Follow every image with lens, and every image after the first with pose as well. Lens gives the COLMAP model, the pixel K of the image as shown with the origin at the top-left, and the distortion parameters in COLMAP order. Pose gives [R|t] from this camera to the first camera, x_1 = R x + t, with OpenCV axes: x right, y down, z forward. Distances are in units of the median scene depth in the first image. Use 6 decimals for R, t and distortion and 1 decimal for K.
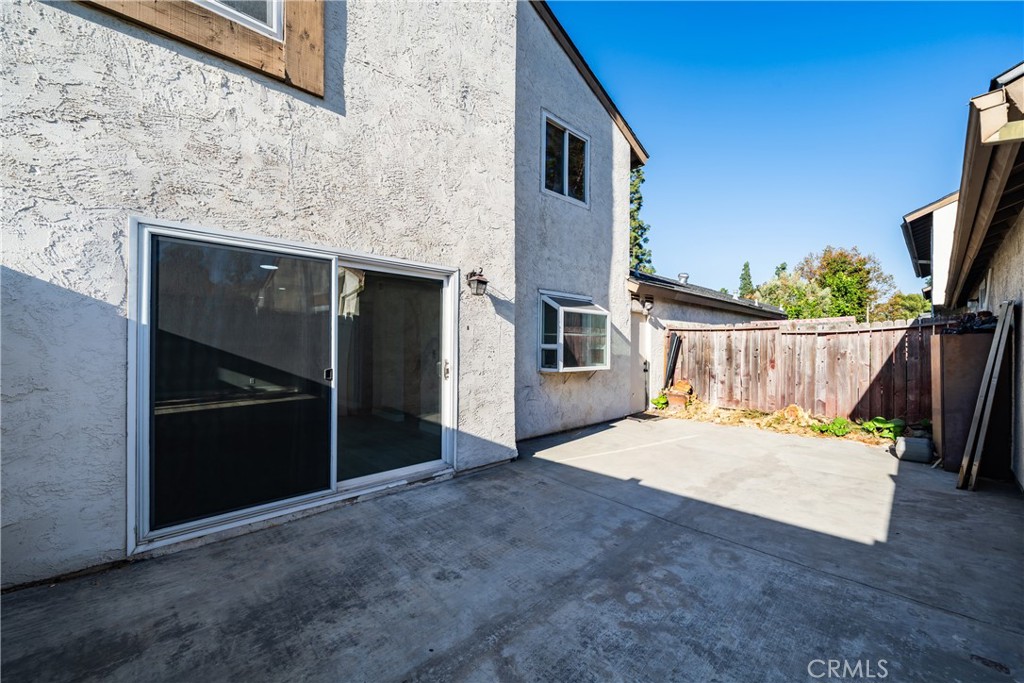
lens RADIAL K [[420.9, 0, 509.9], [0, 420.9, 343.7], [0, 0, 1]] dist [-0.001125, 0.000018]
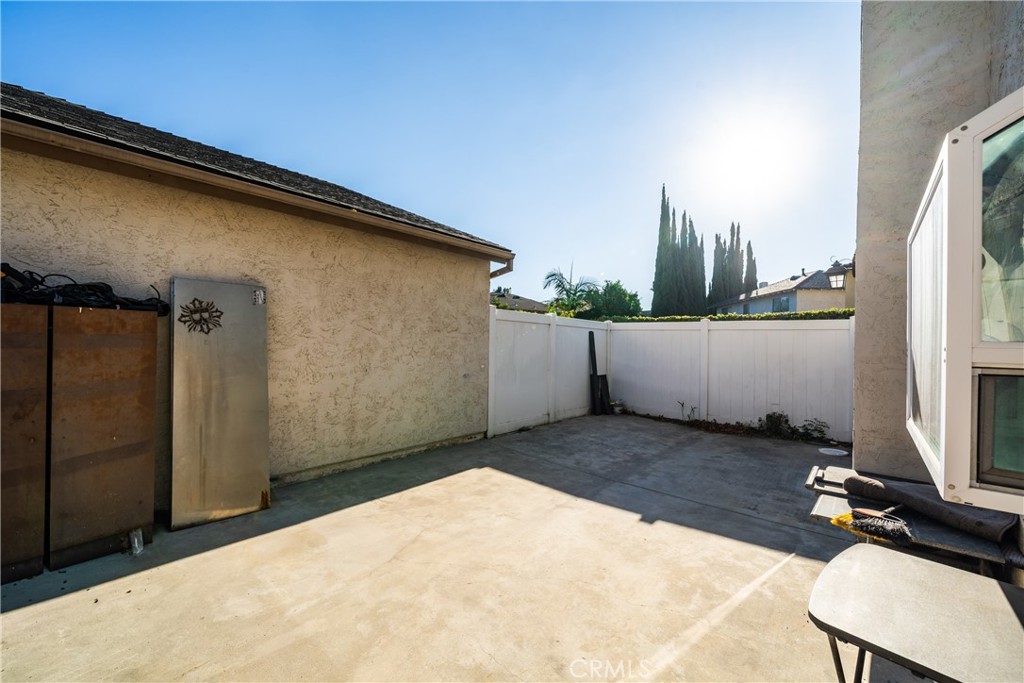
lens RADIAL K [[420.9, 0, 509.9], [0, 420.9, 343.7], [0, 0, 1]] dist [-0.001125, 0.000018]
pose [[-0.995831, -0.027076, -0.087104, 0.915396], [-0.026644, 0.999626, -0.006111, 0.019457], [0.087236, -0.003764, -0.996181, 2.544546]]
